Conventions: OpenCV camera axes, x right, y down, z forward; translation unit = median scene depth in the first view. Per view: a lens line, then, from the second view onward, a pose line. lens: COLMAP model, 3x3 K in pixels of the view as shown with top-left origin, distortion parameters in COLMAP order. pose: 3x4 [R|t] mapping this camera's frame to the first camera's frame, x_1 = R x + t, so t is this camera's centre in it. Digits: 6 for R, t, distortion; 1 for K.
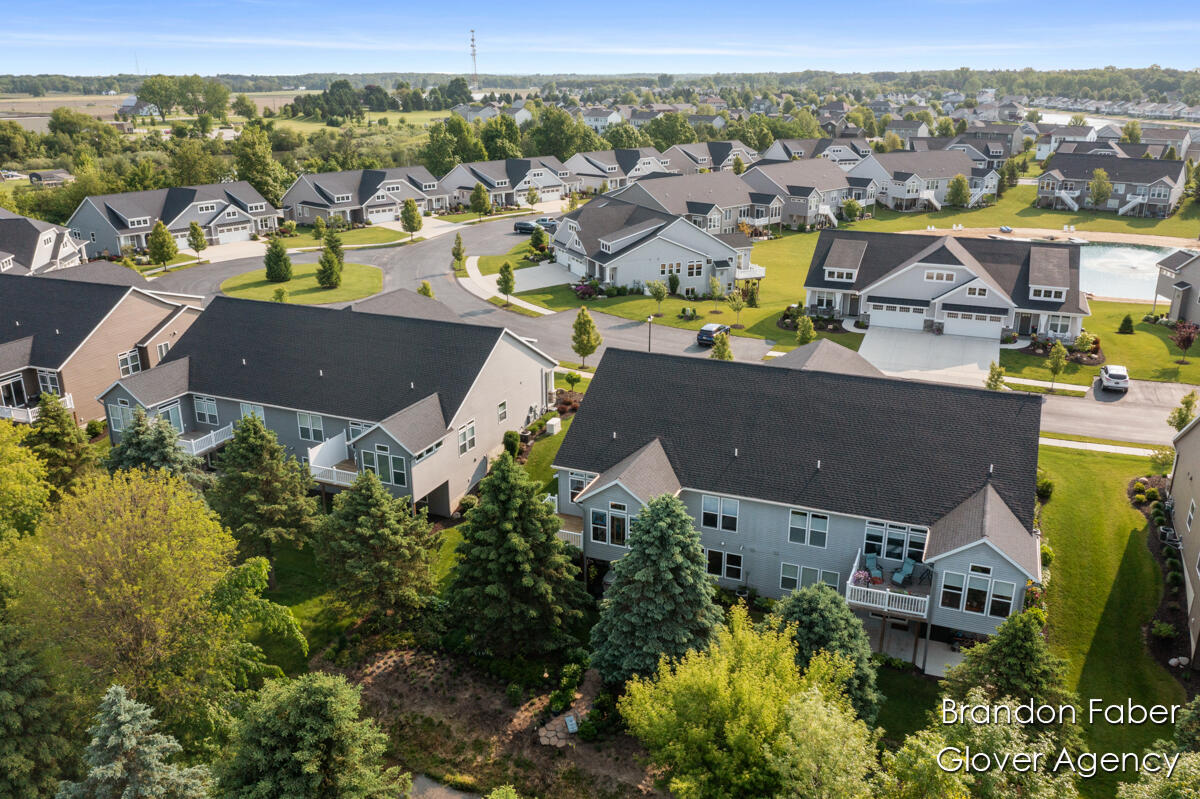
lens RADIAL K [[995.4, 0, 587.6], [0, 995.4, 404.6], [0, 0, 1]] dist [-0.026387, -0.000922]
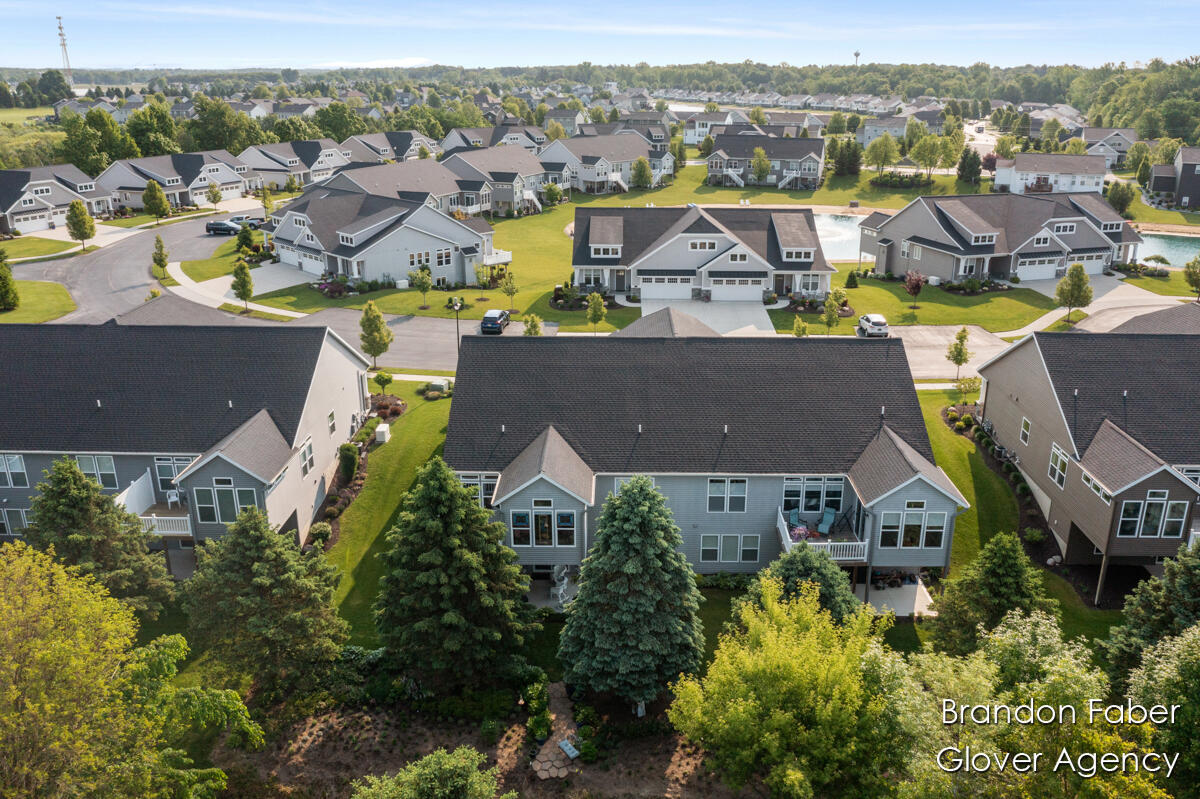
lens RADIAL K [[997.5, 0, 630.6], [0, 997.5, 396.3], [0, 0, 1]] dist [-0.030618, 0.012872]
pose [[0.917858, -0.116698, 0.379366, -0.108107], [0.118899, 0.992748, 0.017712, -0.000333], [-0.378681, 0.028849, 0.925077, 0.058849]]
